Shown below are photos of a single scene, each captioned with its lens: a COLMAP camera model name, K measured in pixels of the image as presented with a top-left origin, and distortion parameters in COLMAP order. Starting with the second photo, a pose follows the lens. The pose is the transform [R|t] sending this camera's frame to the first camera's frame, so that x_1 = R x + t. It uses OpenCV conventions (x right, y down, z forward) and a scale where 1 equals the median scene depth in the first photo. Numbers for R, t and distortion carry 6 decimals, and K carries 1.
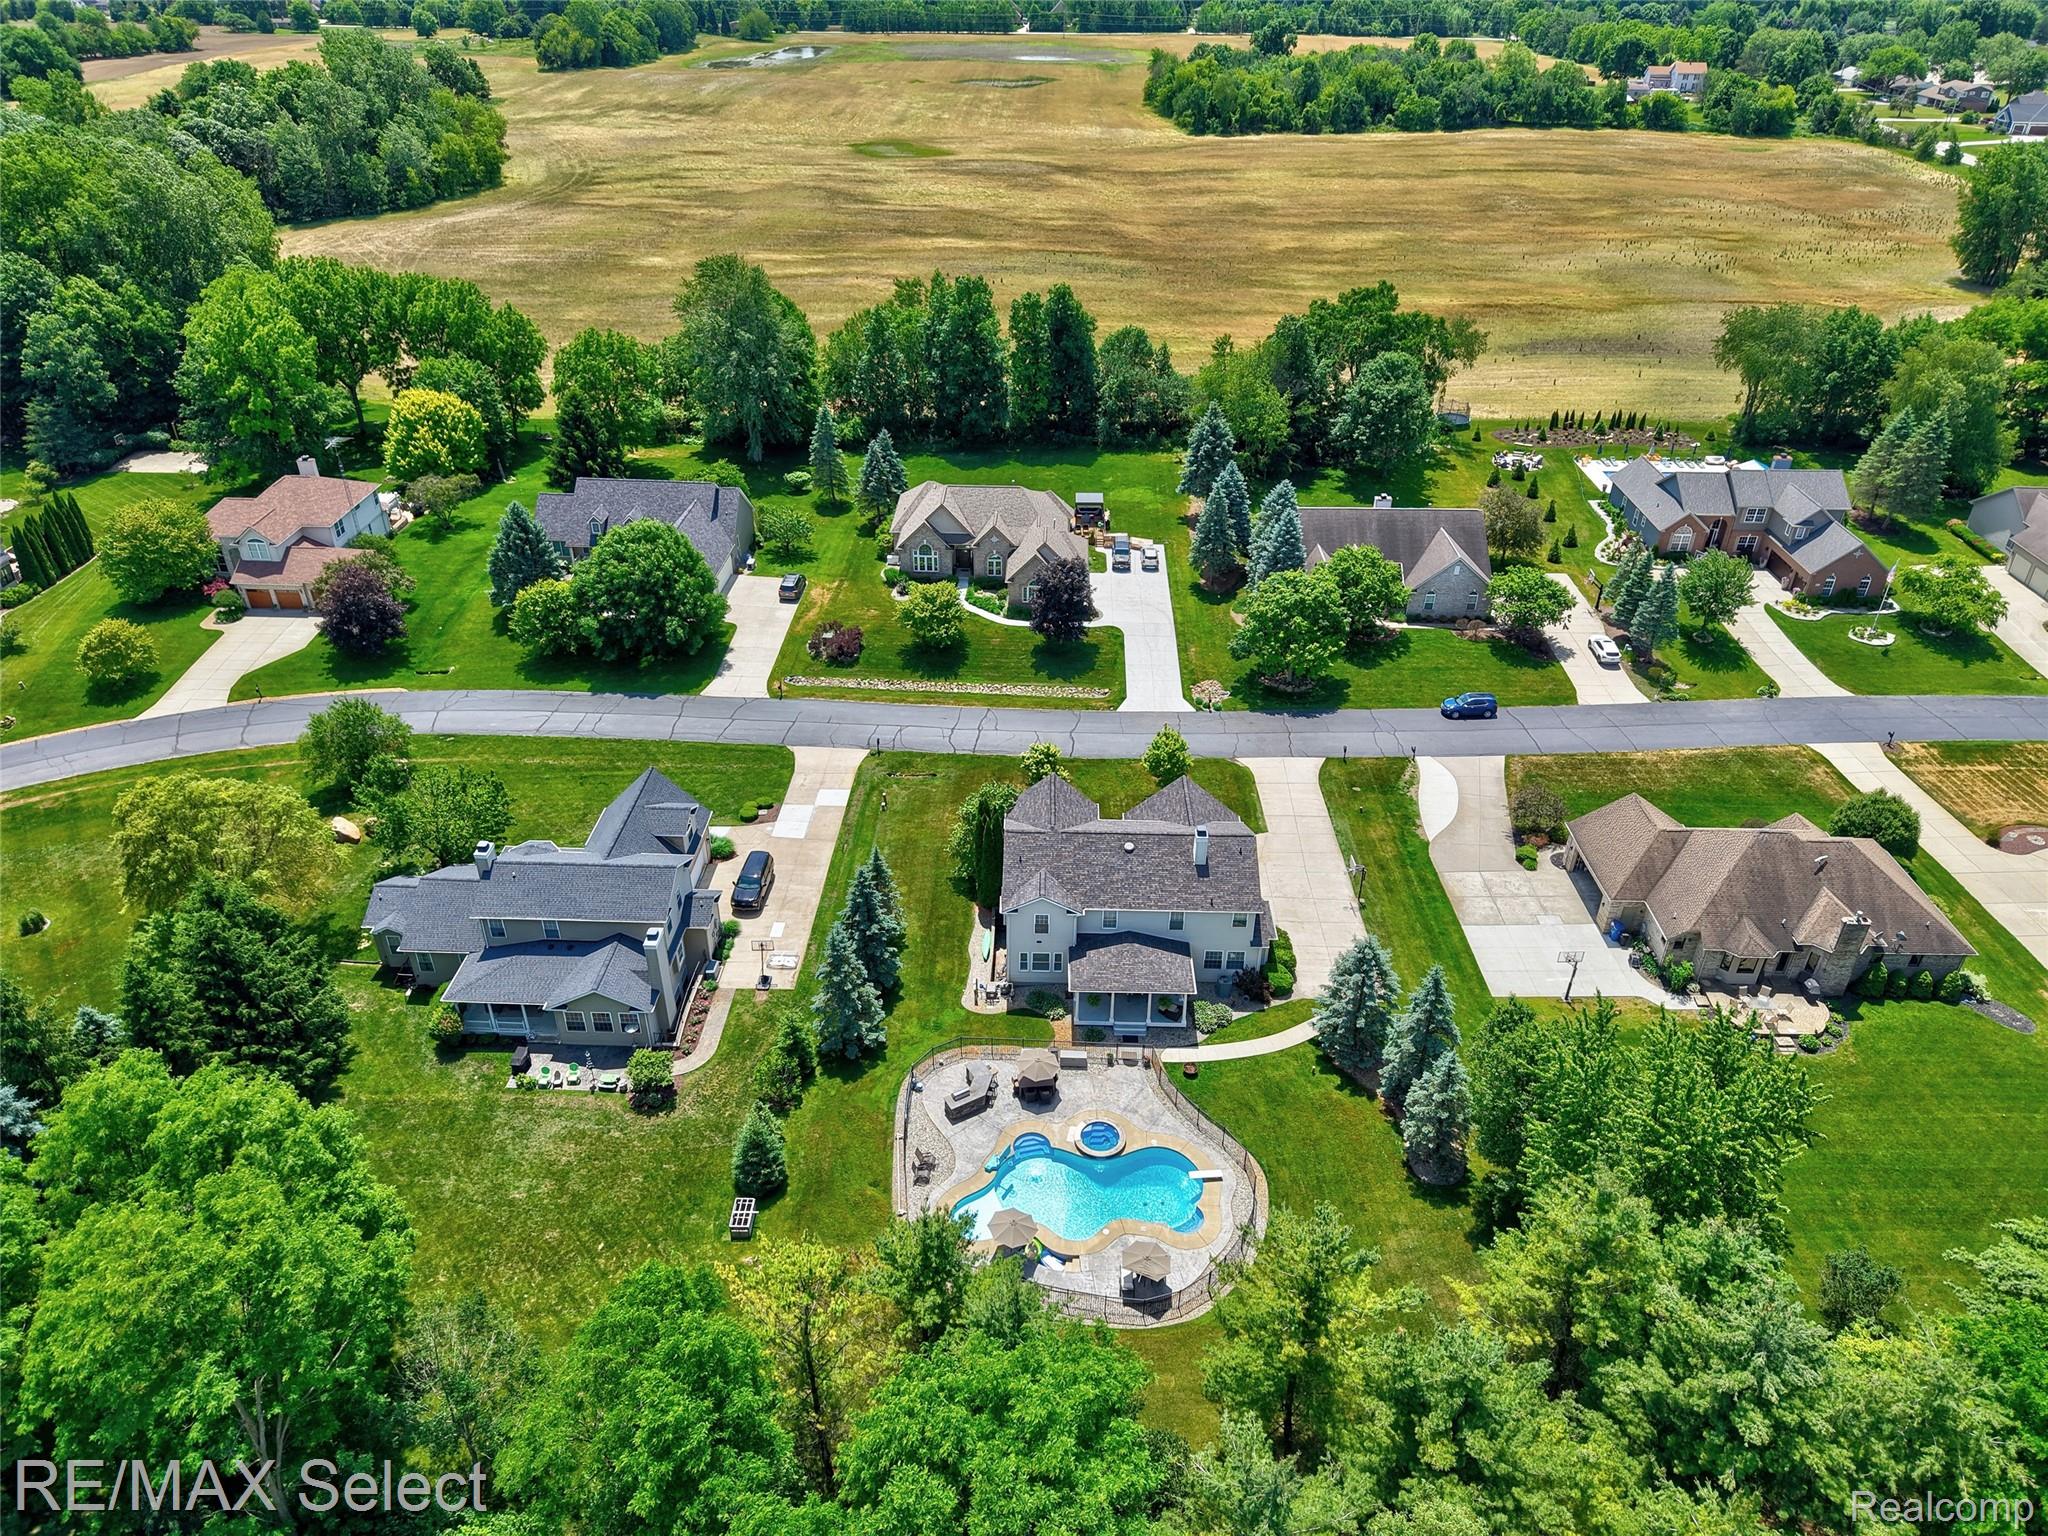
lens RADIAL K [[1370.7, 0, 1029.2], [0, 1370.7, 761.4], [0, 0, 1]] dist [0.096948, -0.182939]
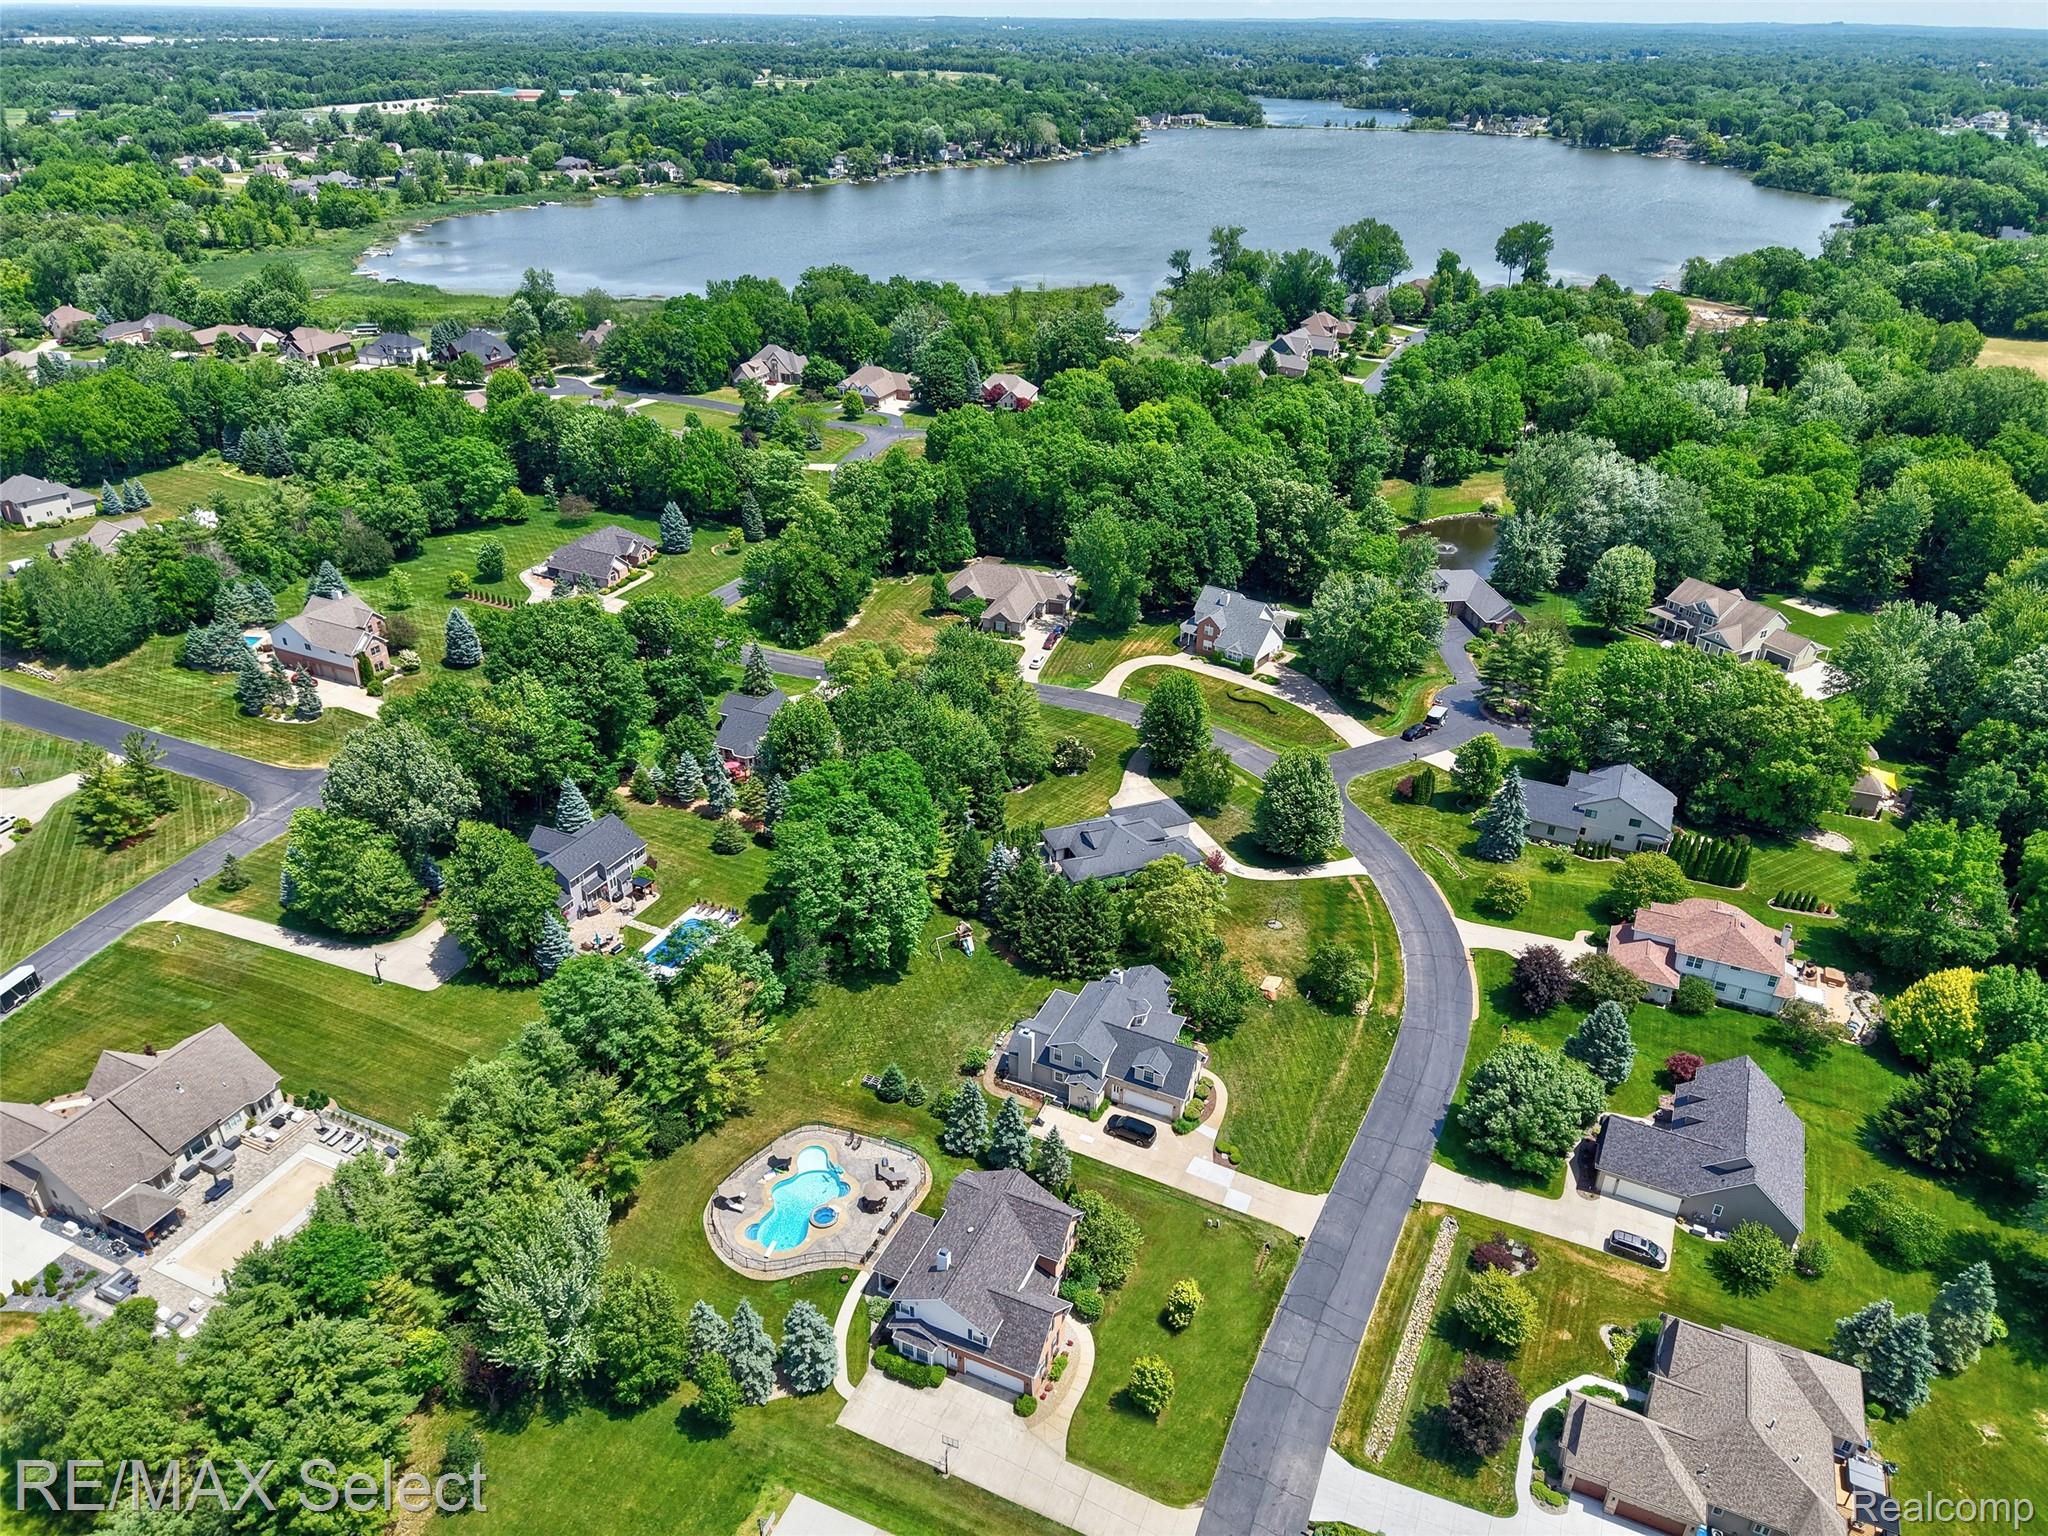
lens RADIAL K [[1369.5, 0, 1024.0], [0, 1369.5, 768.0], [0, 0, 1]] dist [0.040780, -0.042585]
pose [[-0.394165, 0.427119, -0.813759, 0.975457], [-0.492766, 0.649190, 0.579425, -1.066923], [0.775768, 0.629382, -0.045418, 0.792131]]
